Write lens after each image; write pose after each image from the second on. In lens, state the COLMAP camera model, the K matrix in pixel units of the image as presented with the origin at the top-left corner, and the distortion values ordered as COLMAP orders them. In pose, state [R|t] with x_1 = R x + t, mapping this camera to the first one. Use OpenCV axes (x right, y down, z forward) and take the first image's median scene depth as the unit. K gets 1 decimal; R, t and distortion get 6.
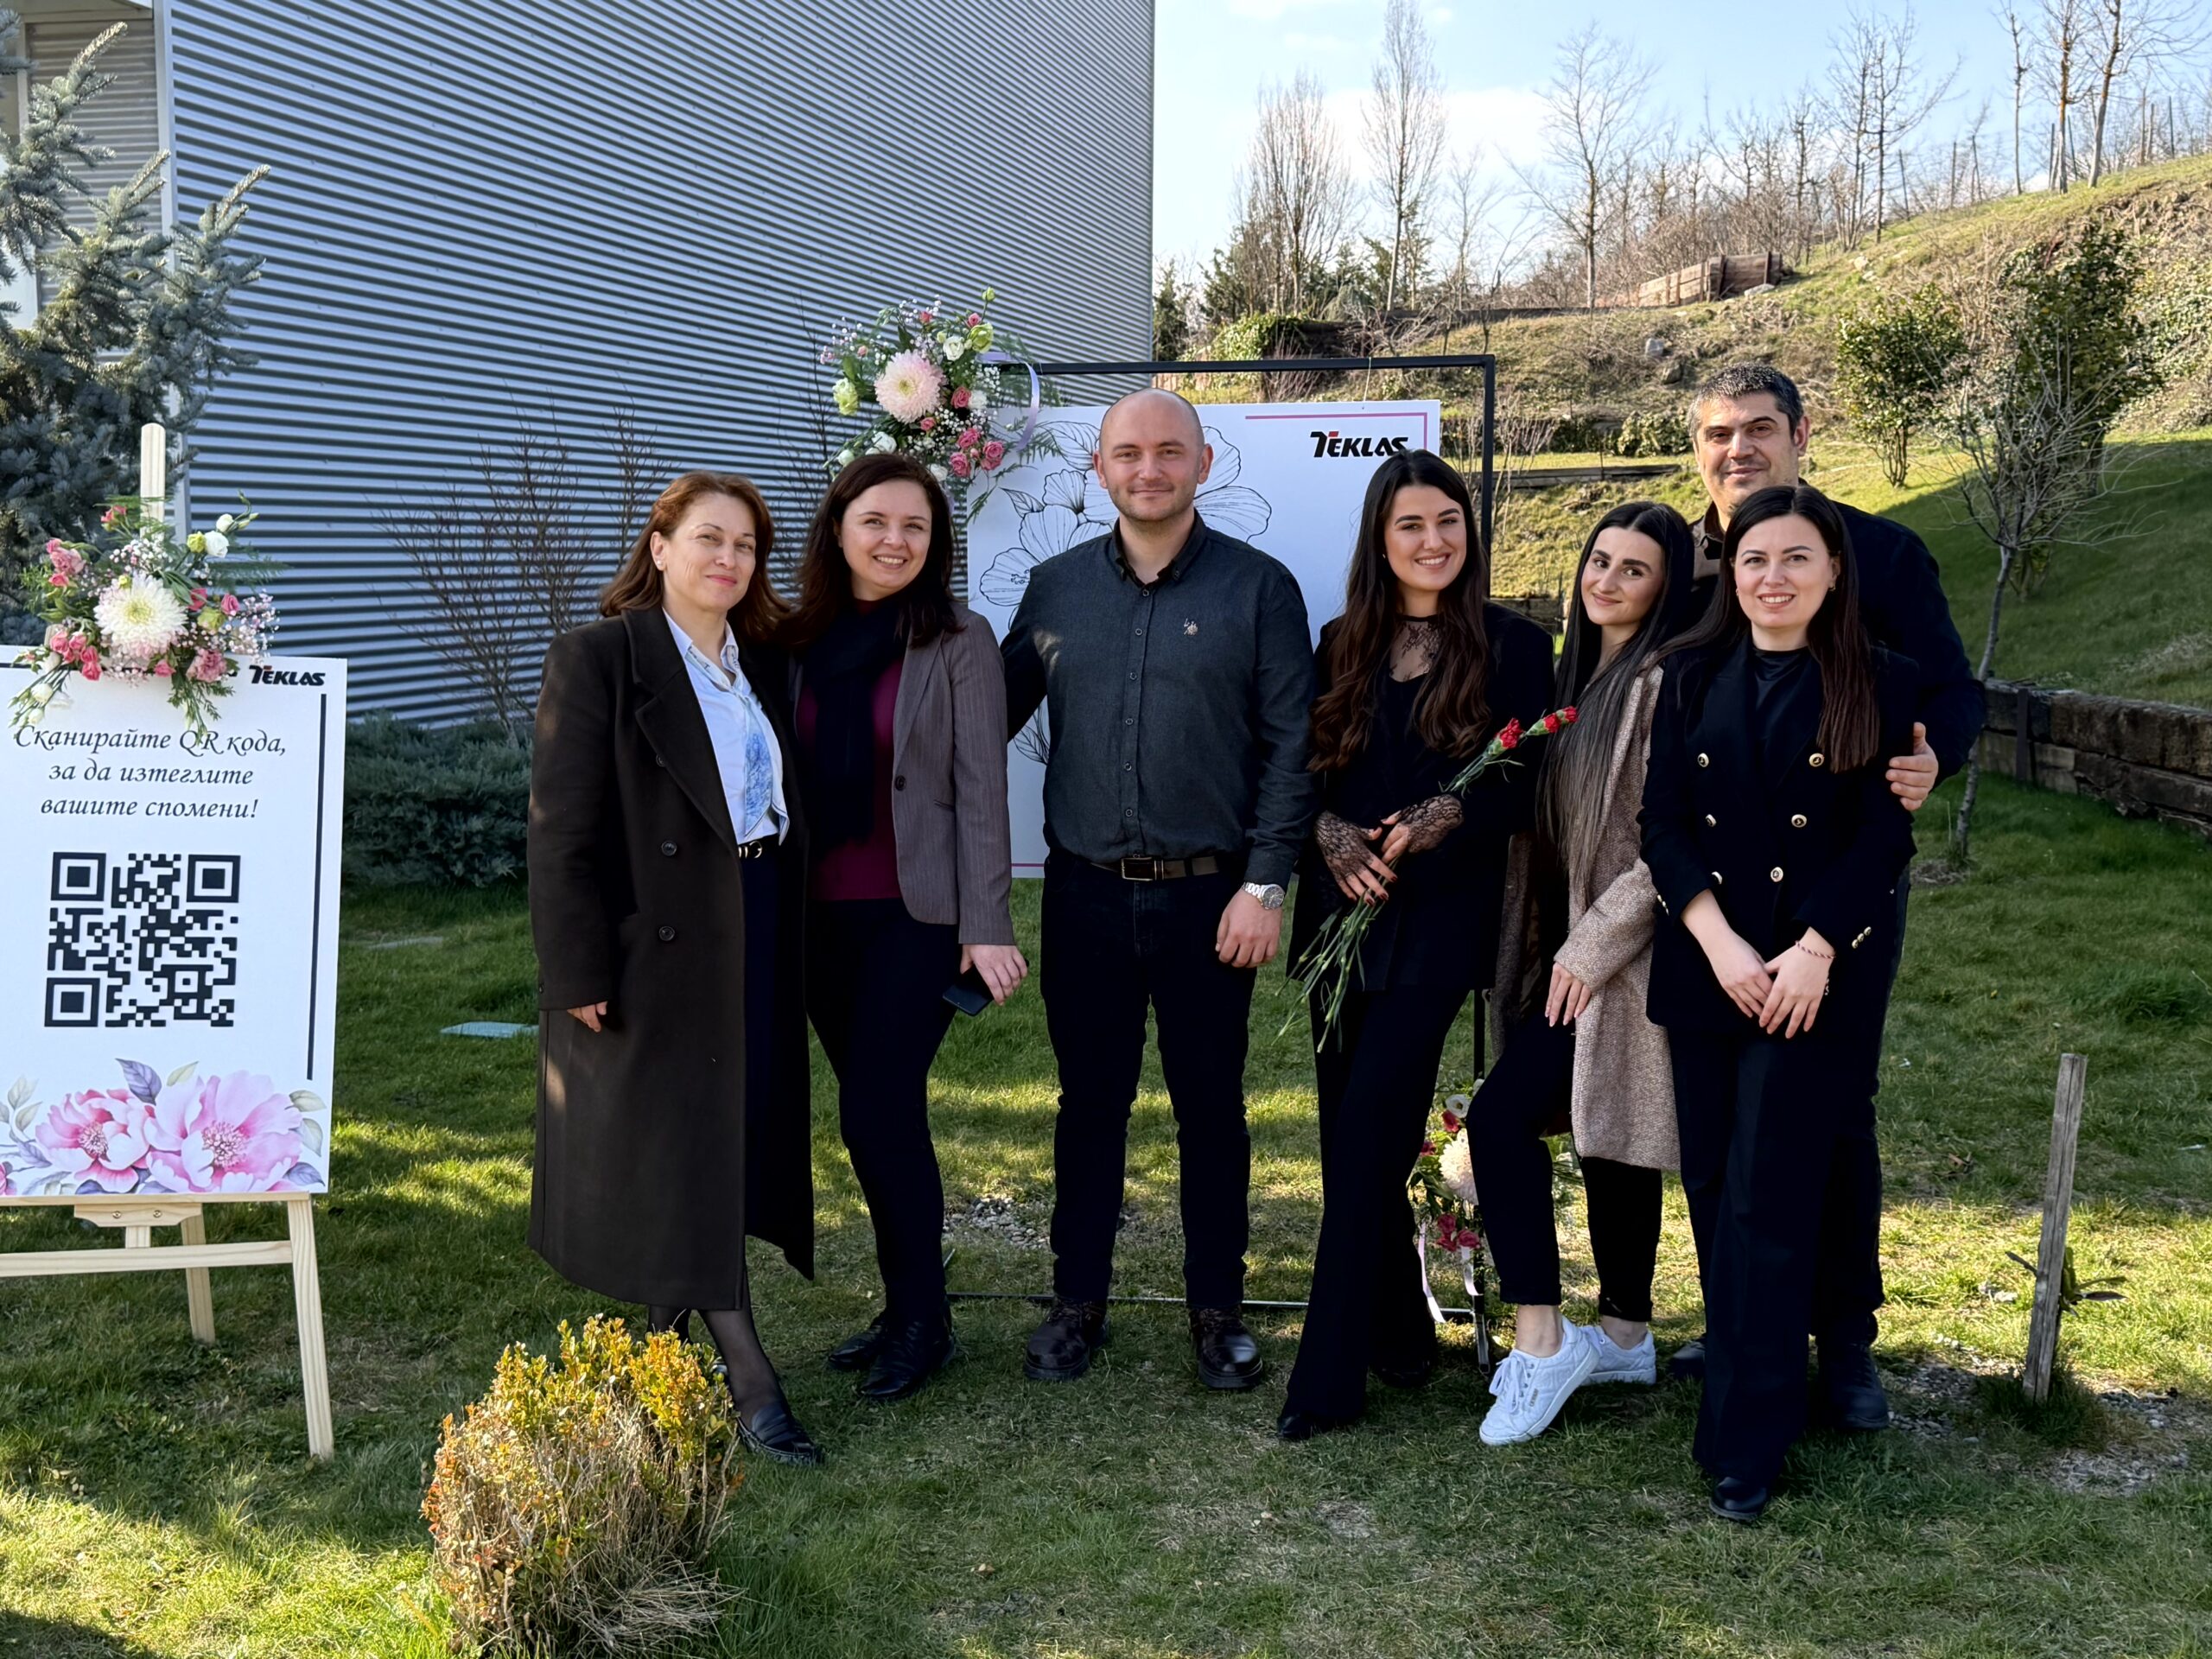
lens RADIAL K [[2499.7, 0, 1106.0], [0, 2499.7, 829.5], [0, 0, 1]] dist [0.027594, -0.010600]
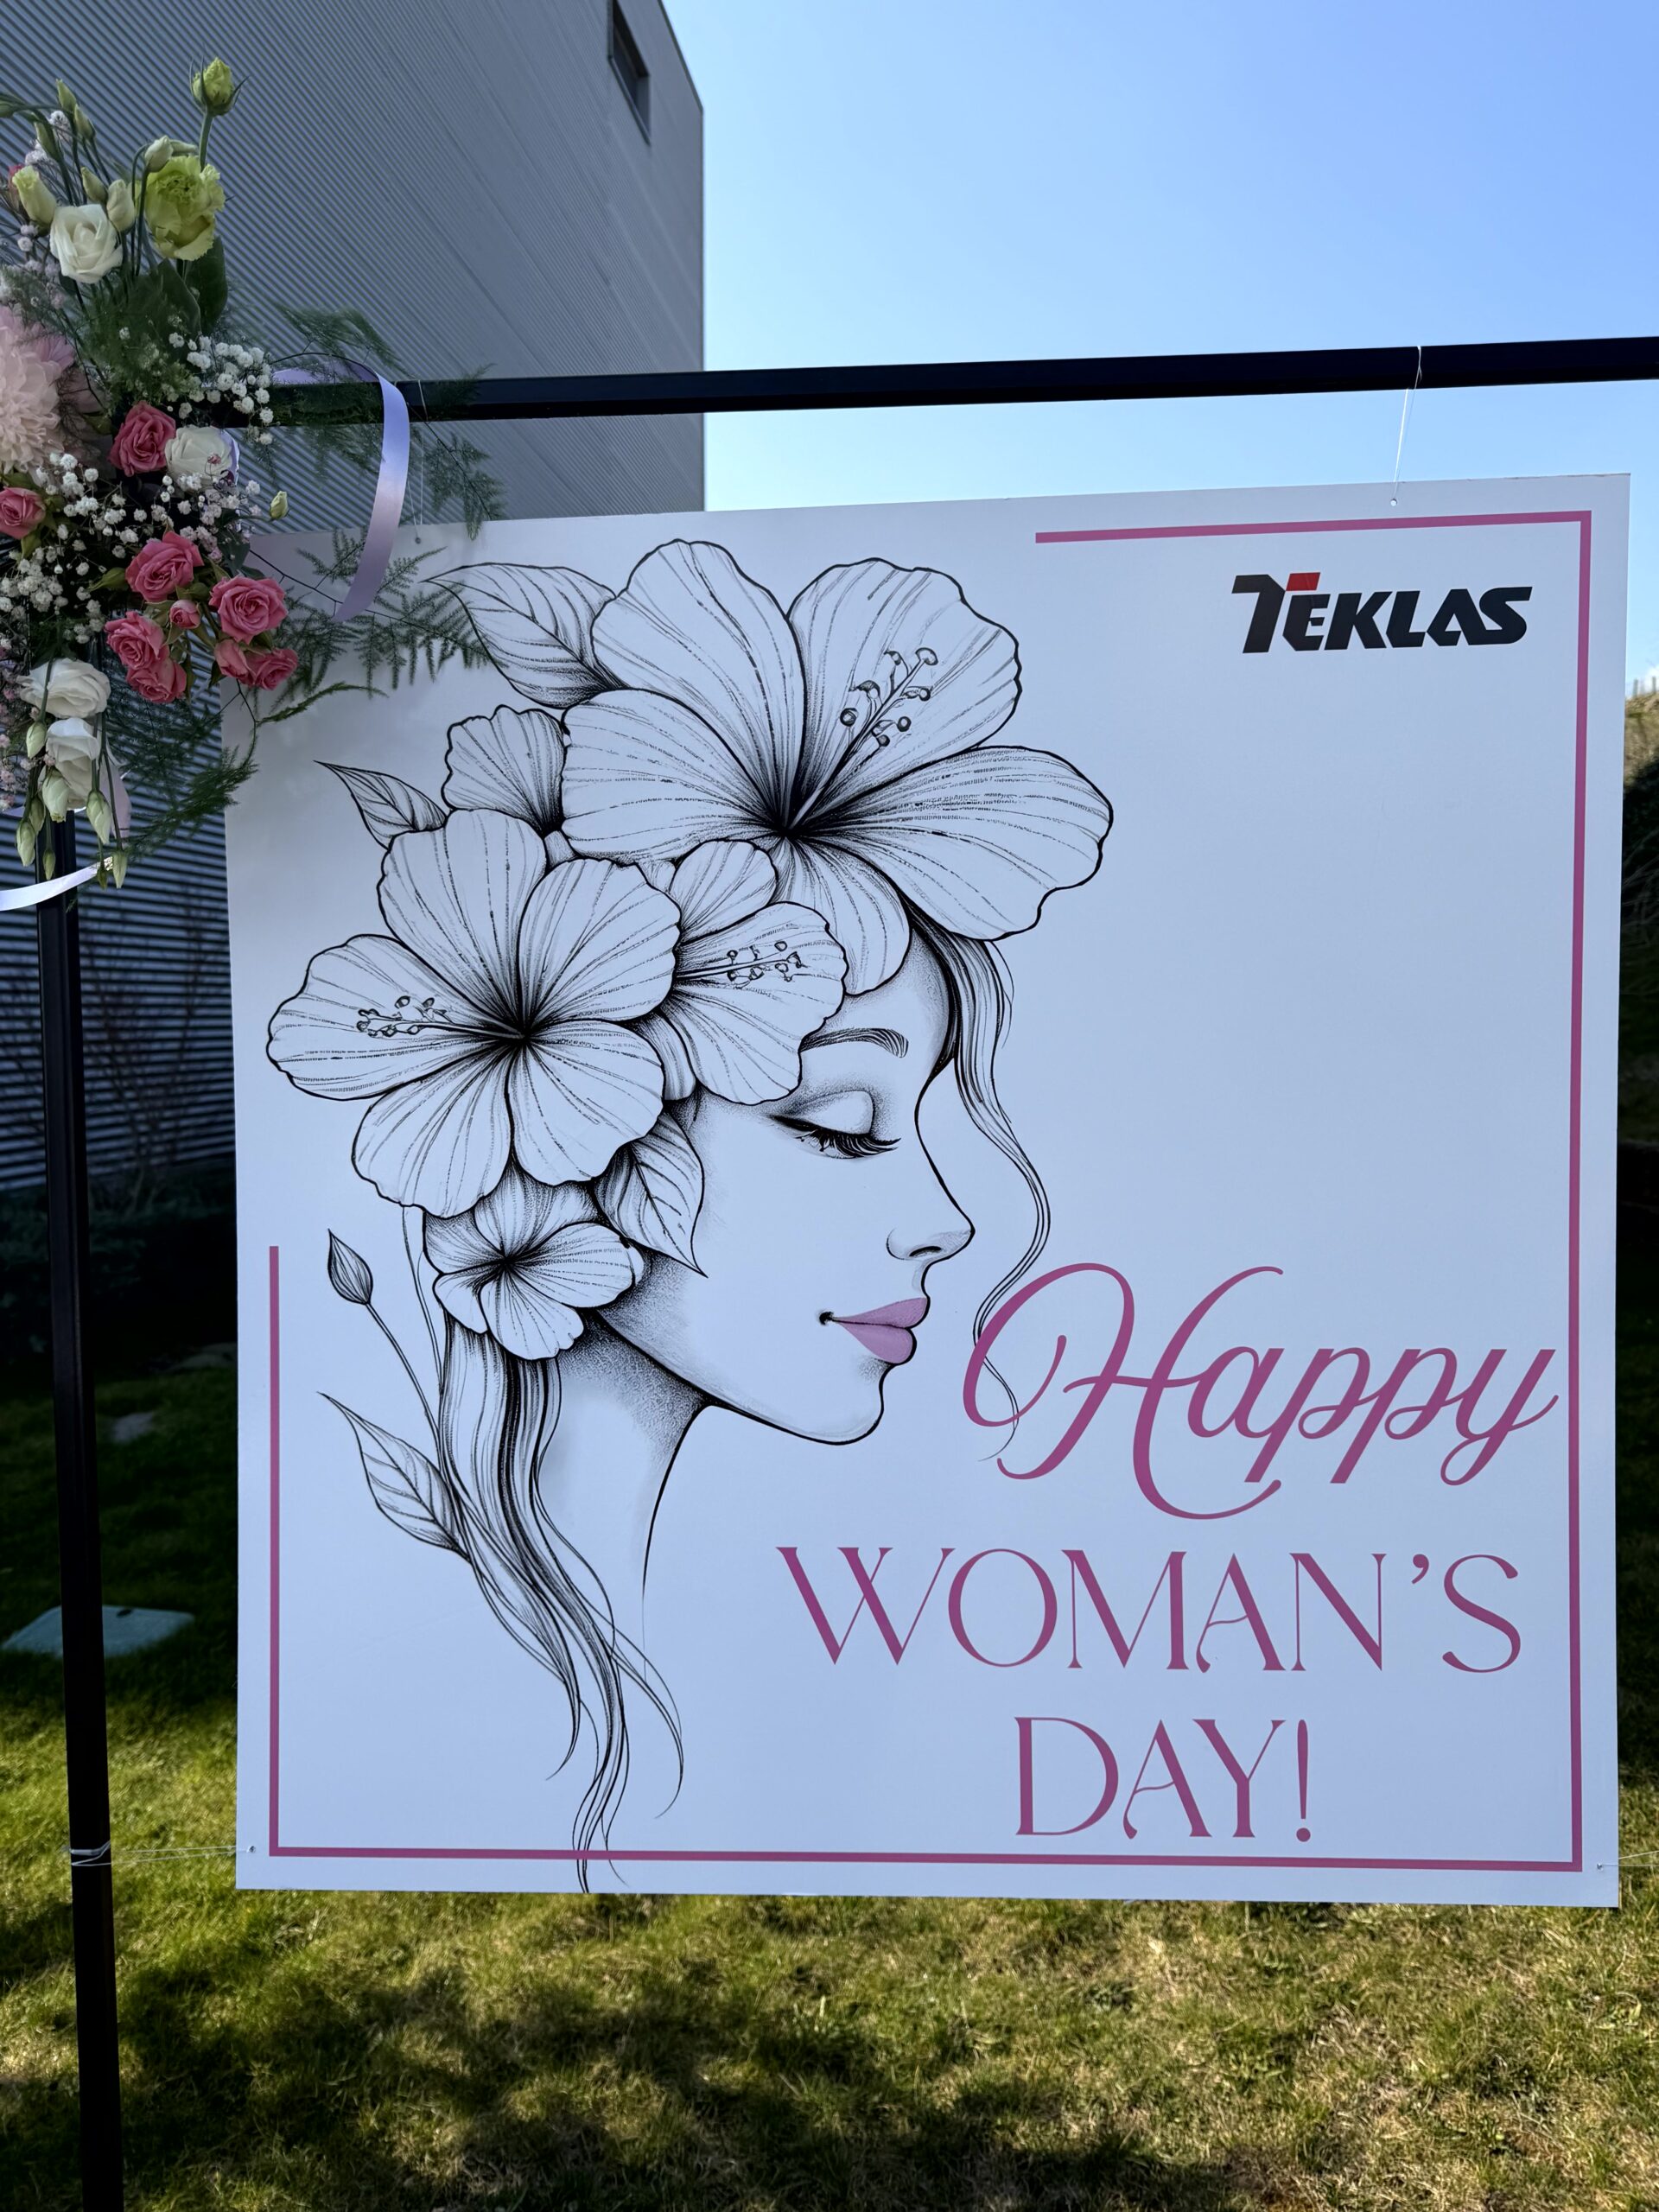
lens RADIAL K [[1600.6, 0, 829.5], [0, 1600.6, 1106.0], [0, 0, 1]] dist [-0.005625, -0.002210]
pose [[0.995479, -0.015713, 0.093673, 0.003114], [0.021049, 0.998195, -0.056252, -0.035509], [-0.092620, 0.057969, 0.994013, 0.365836]]
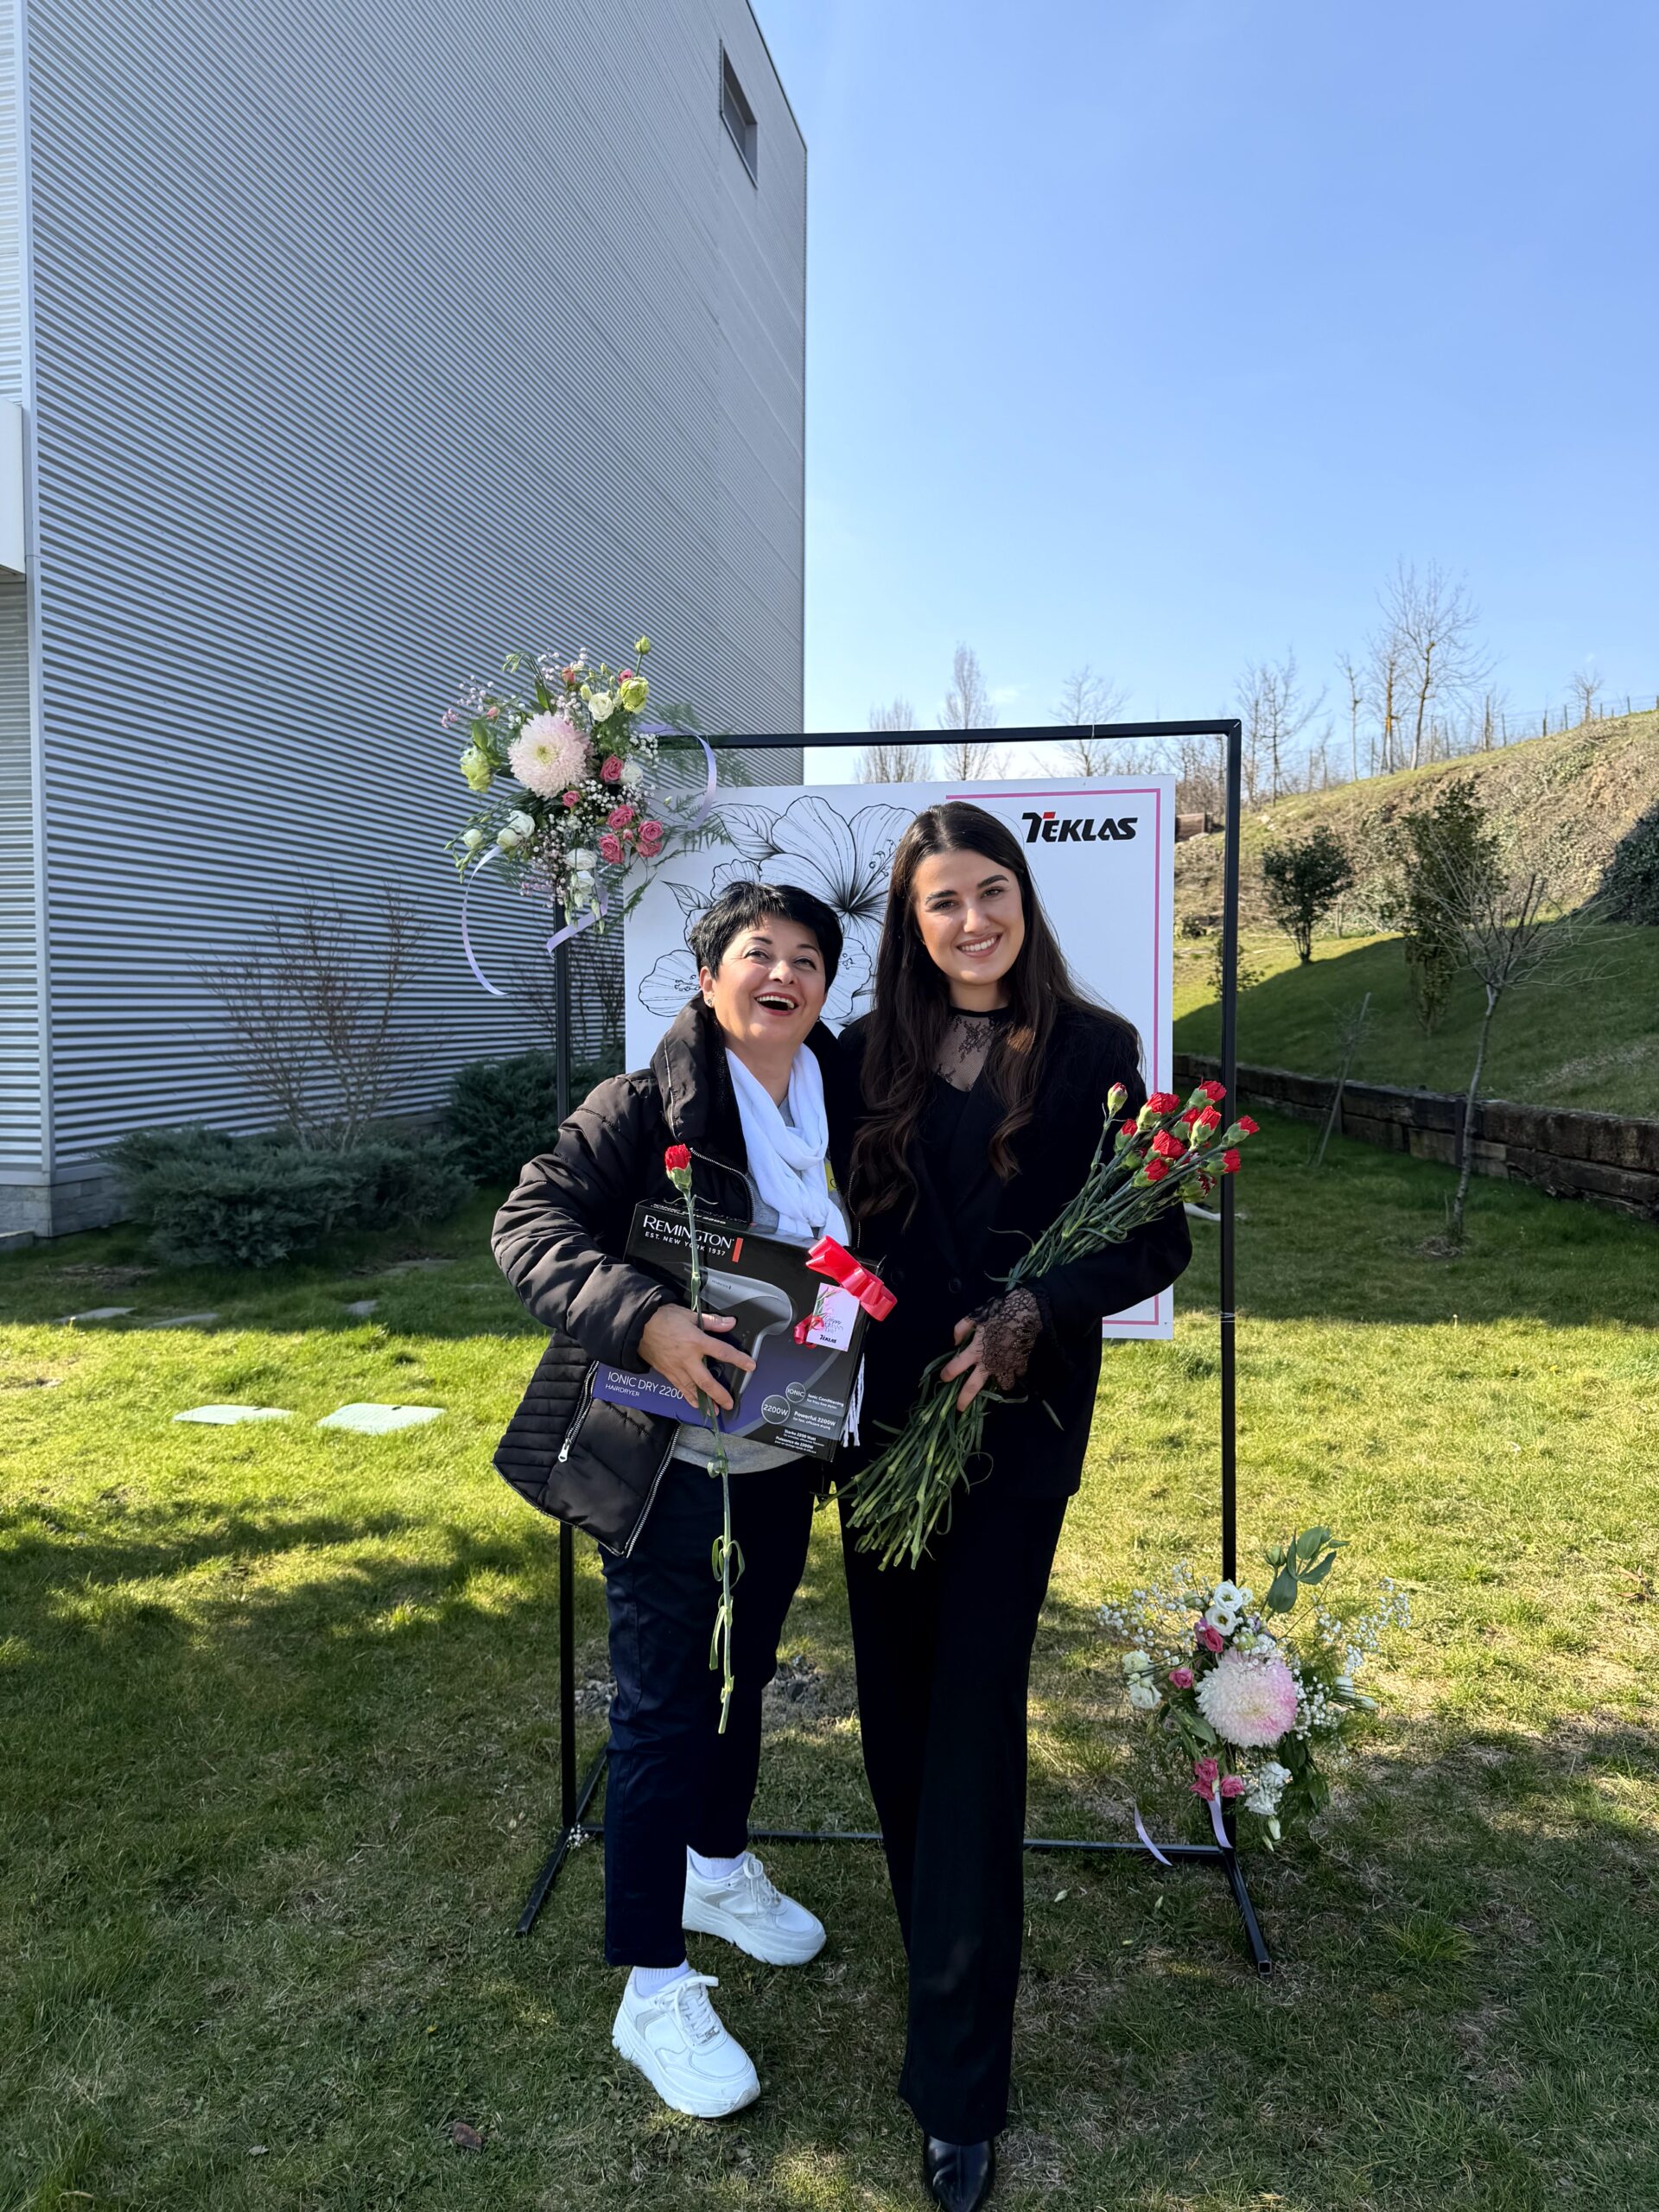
lens RADIAL K [[1552.2, 0, 836.9], [0, 1552.2, 1052.4], [0, 0, 1]] dist [0.080126, -0.000301]
pose [[0.999116, -0.002572, 0.041959, -0.002041], [0.006117, 0.996397, -0.084587, -0.014785], [-0.041591, 0.084769, 0.995532, 0.219307]]
